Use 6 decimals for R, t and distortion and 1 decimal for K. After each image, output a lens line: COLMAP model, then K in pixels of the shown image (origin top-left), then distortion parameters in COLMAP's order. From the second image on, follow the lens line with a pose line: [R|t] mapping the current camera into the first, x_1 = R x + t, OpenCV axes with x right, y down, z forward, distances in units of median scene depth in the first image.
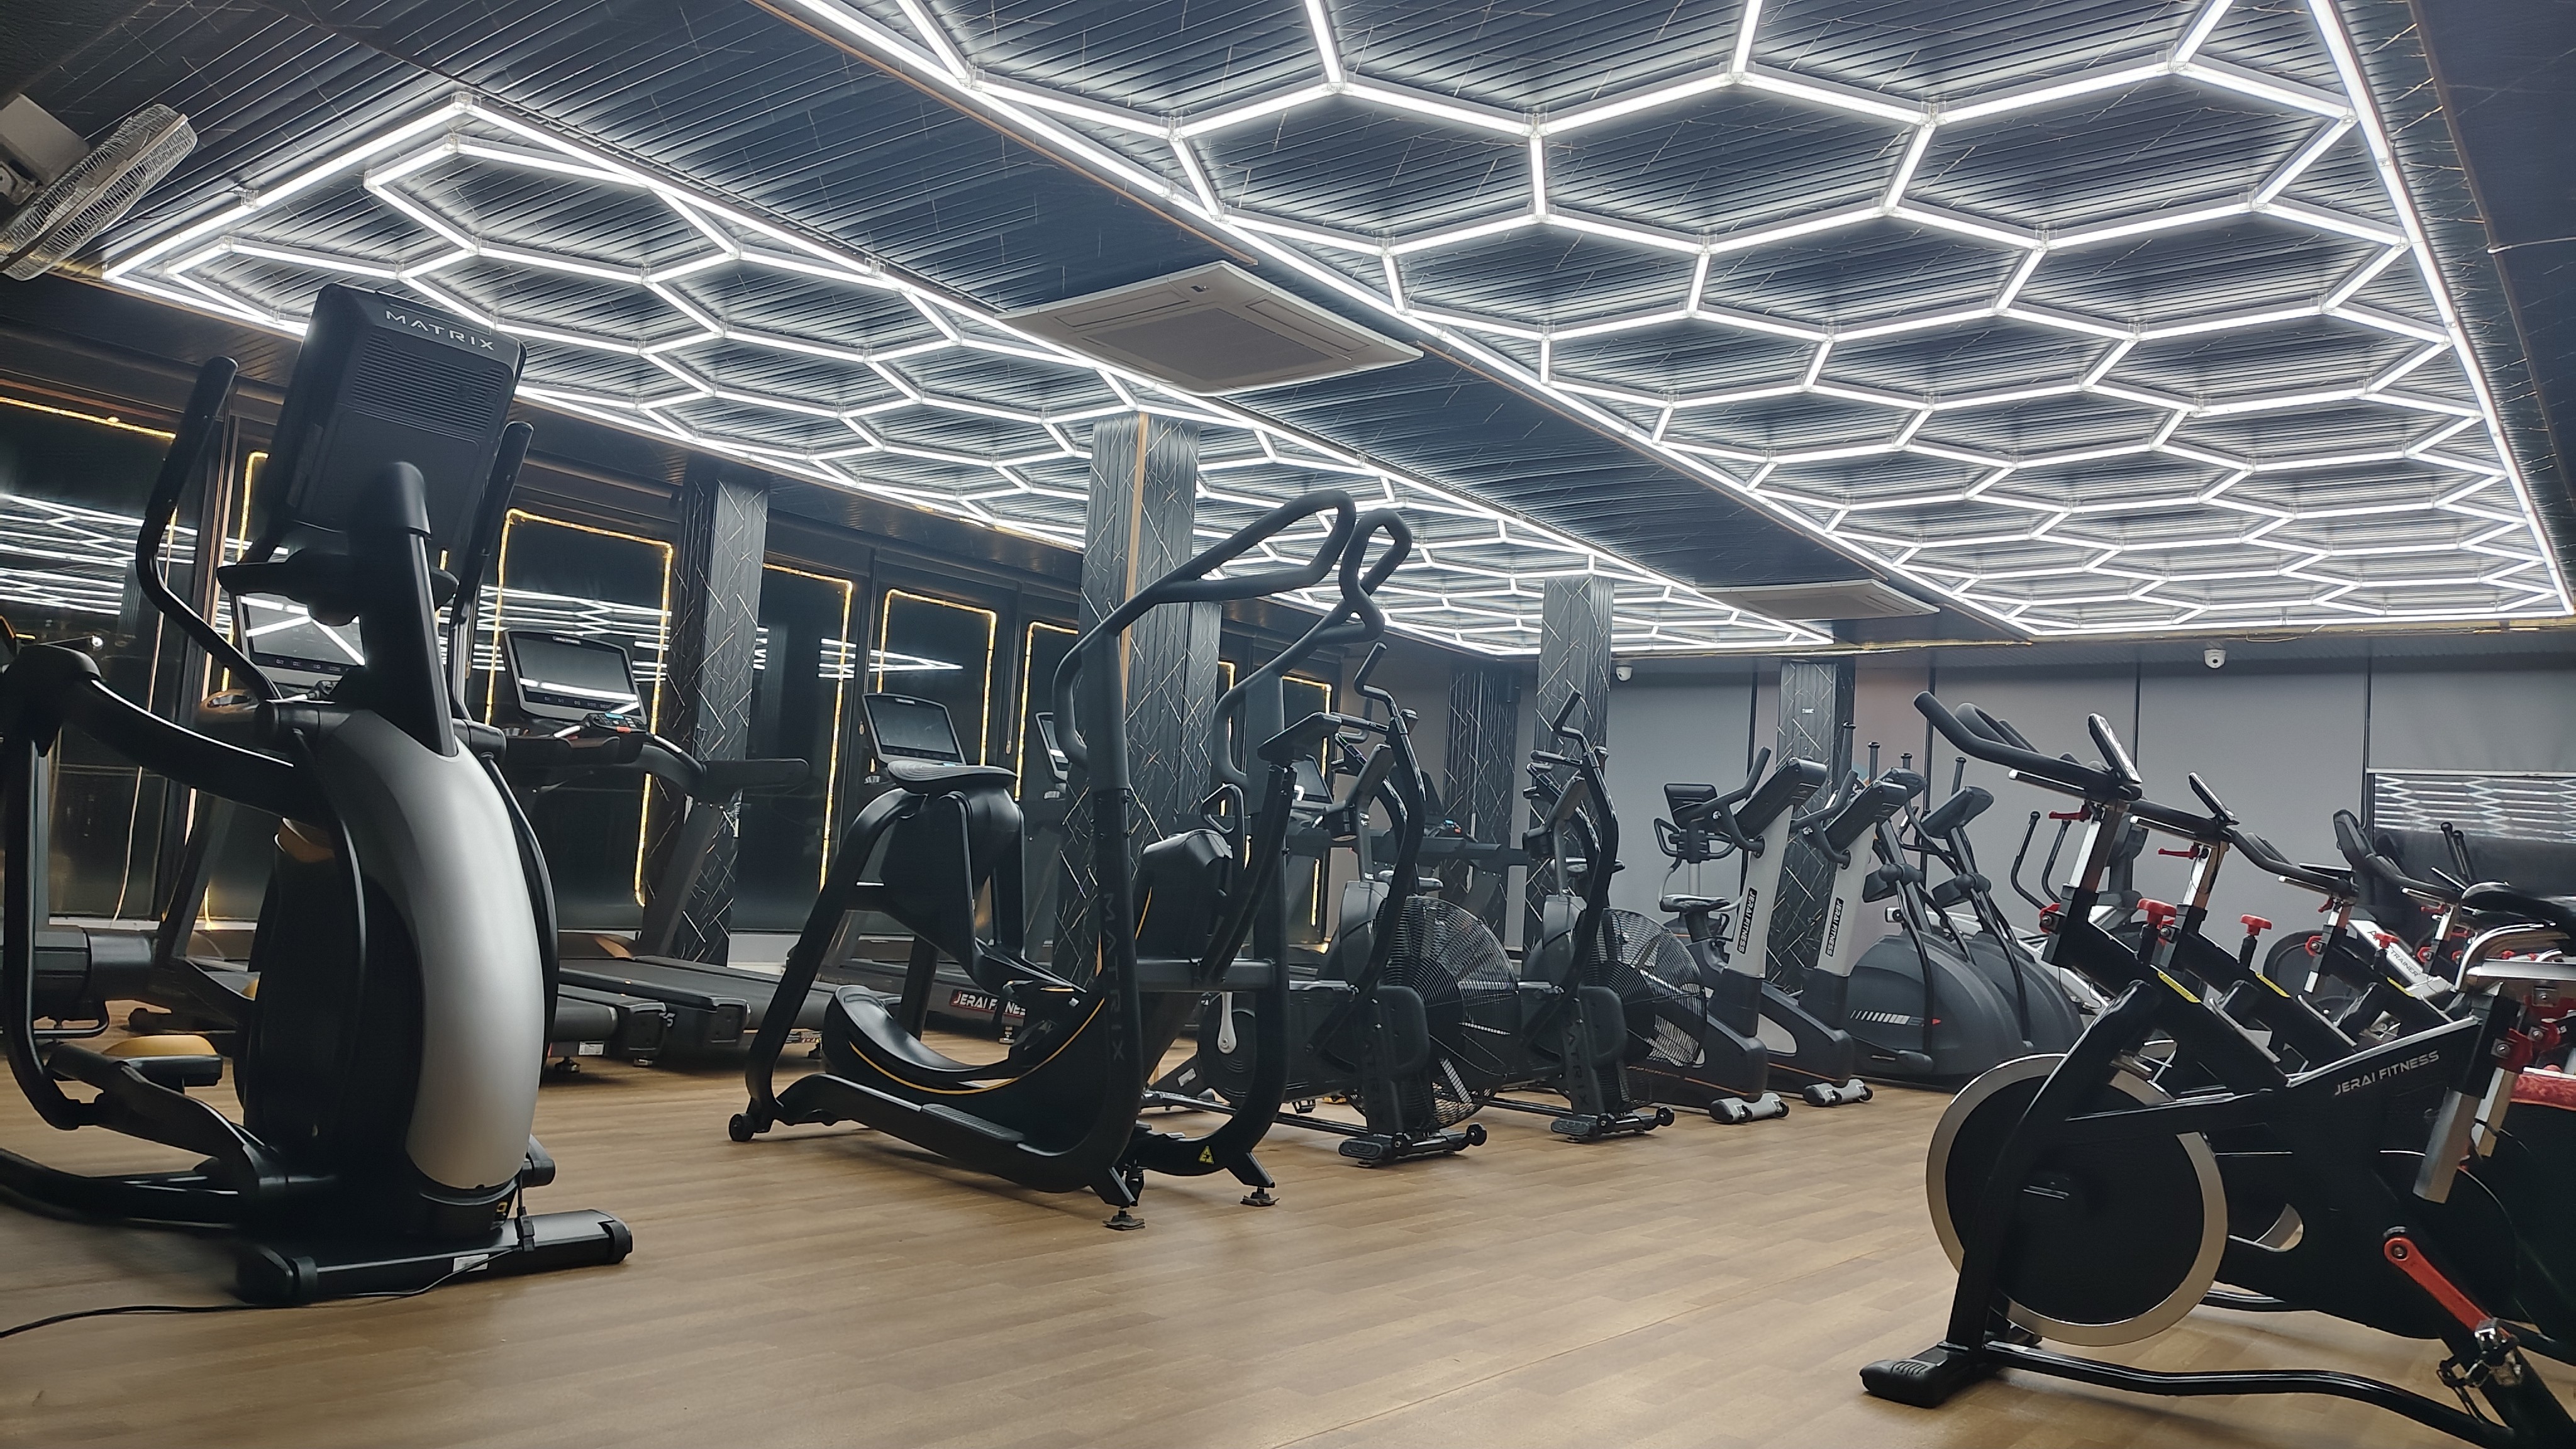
lens RADIAL K [[1800.2, 0, 1288.0], [0, 1800.2, 724.5], [0, 0, 1]] dist [0.047997, -0.052419]
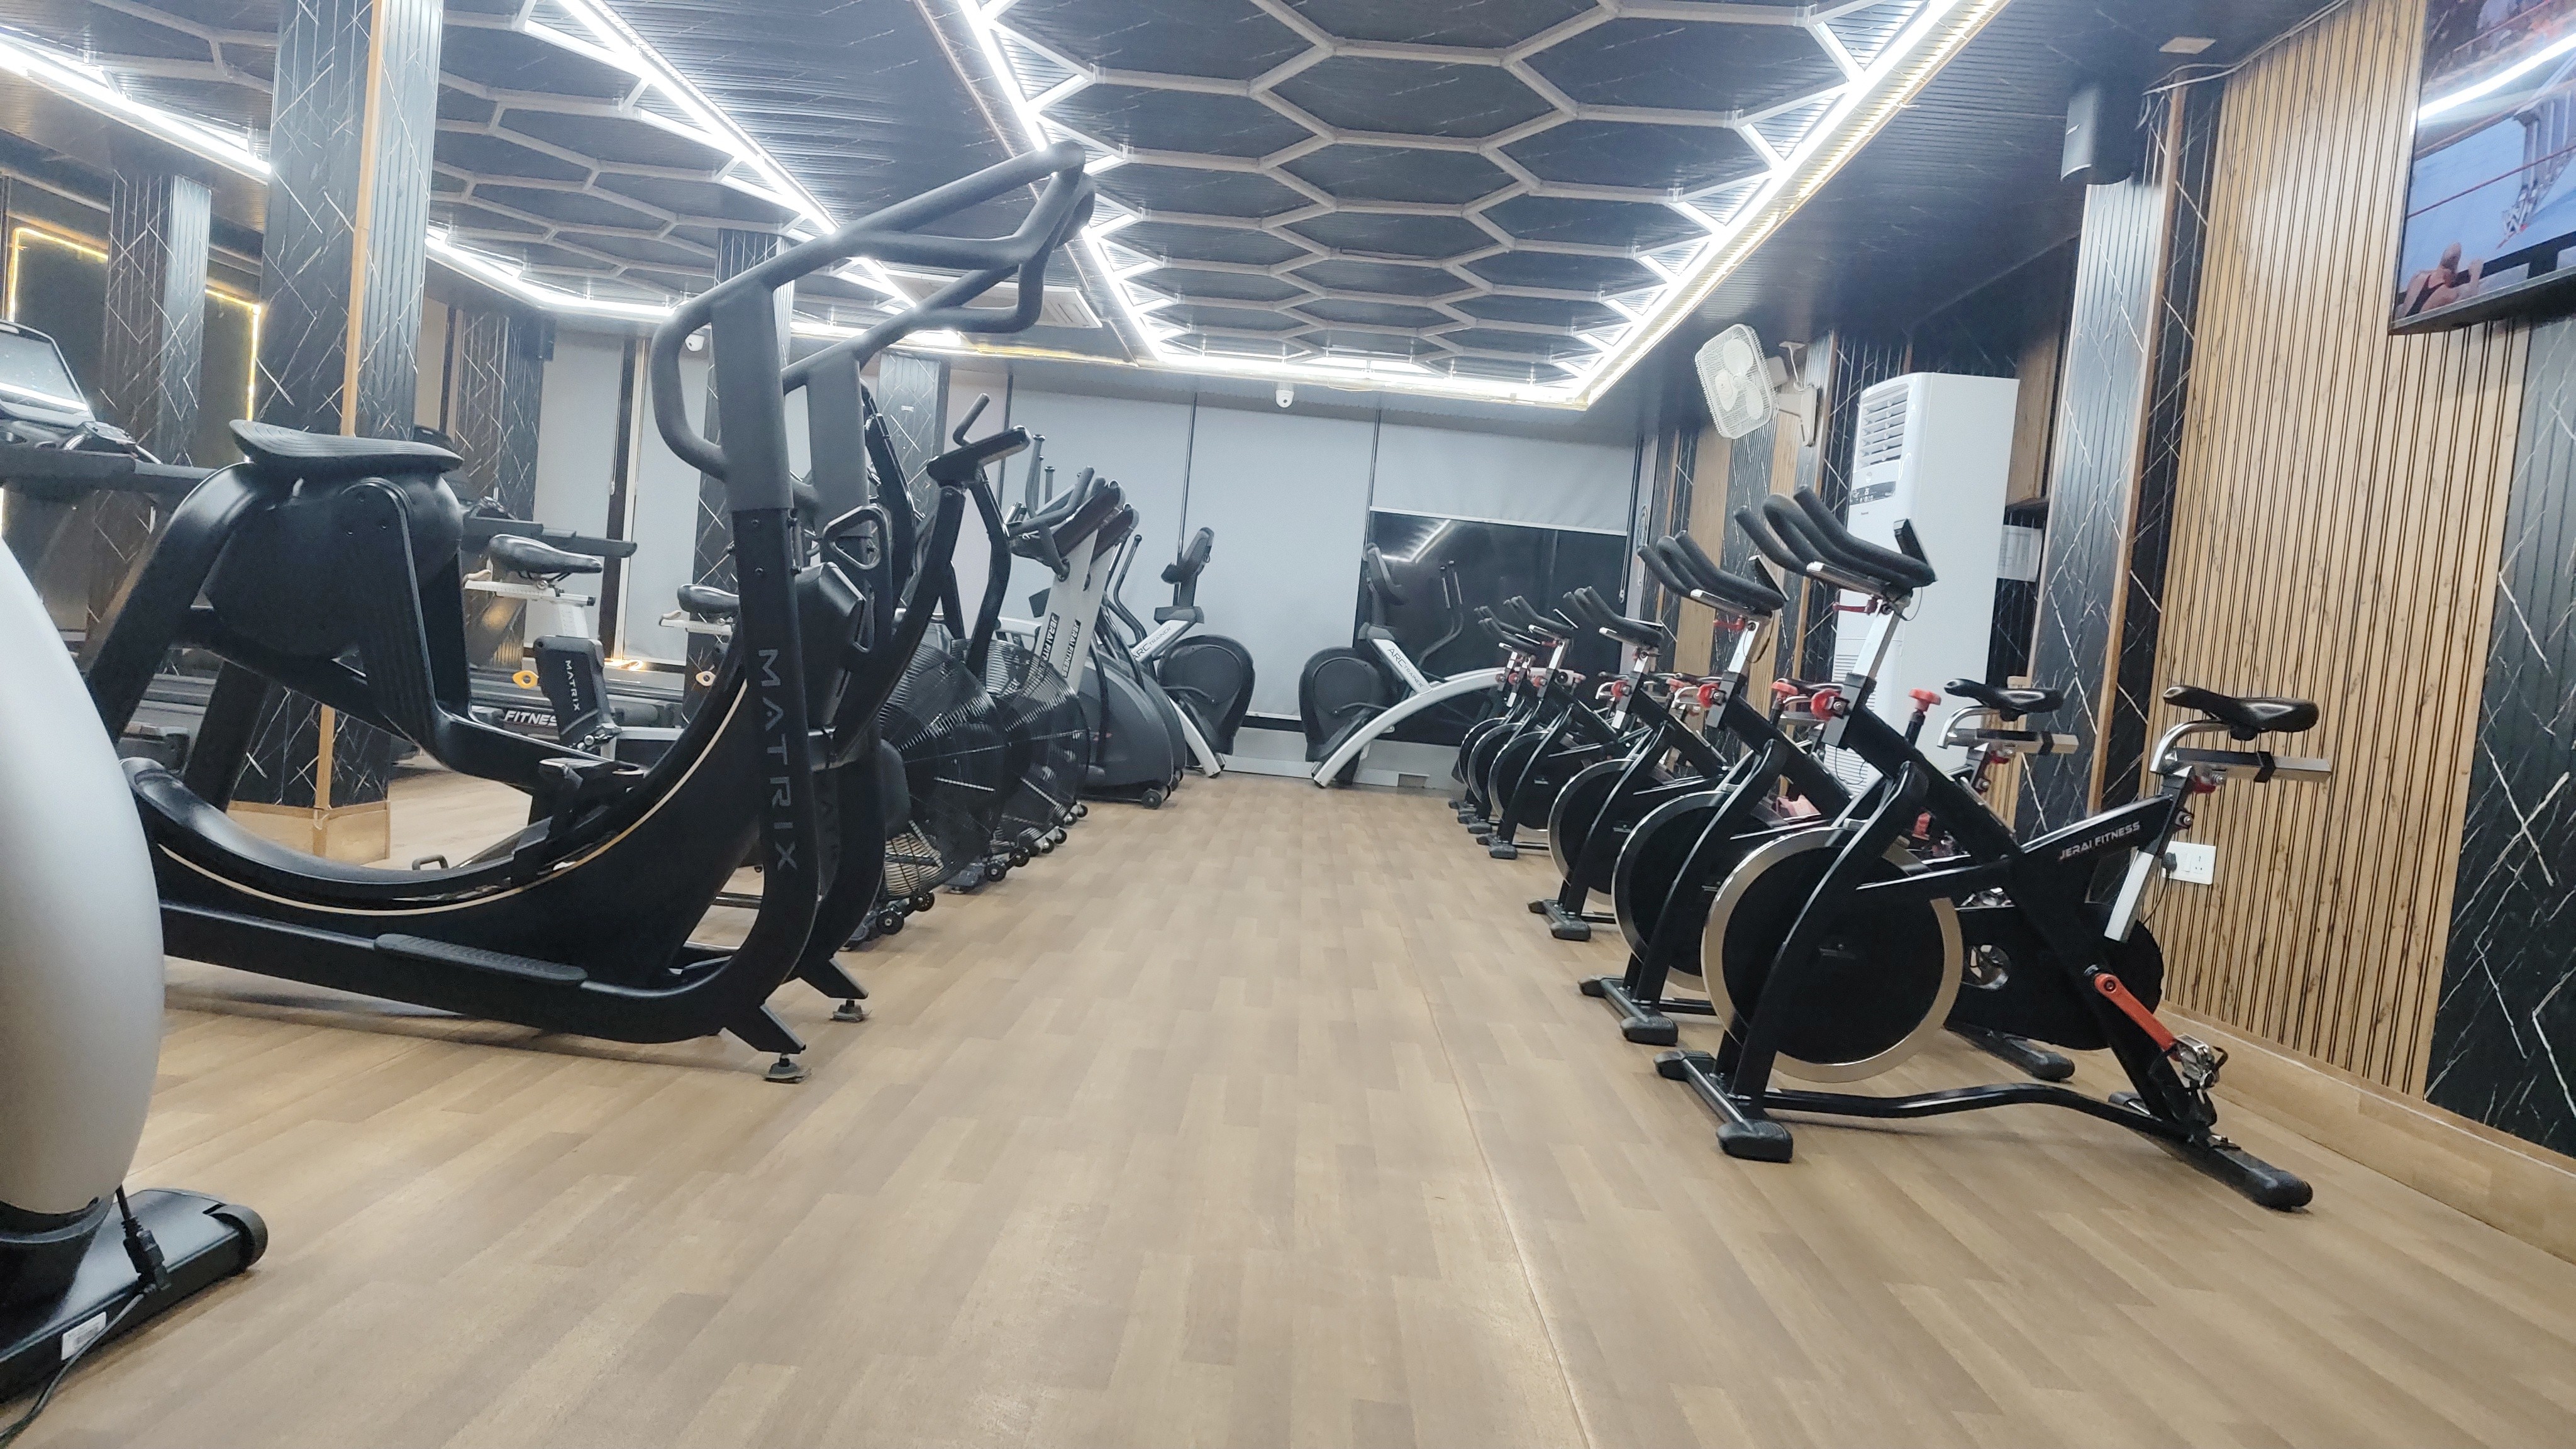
lens RADIAL K [[1800.2, 0, 1288.0], [0, 1800.2, 724.5], [0, 0, 1]] dist [0.047997, -0.052419]
pose [[0.788998, -0.014970, 0.614213, -0.359354], [-0.095603, 0.984535, 0.146804, -0.005144], [-0.606911, -0.174549, 0.775365, 0.267180]]
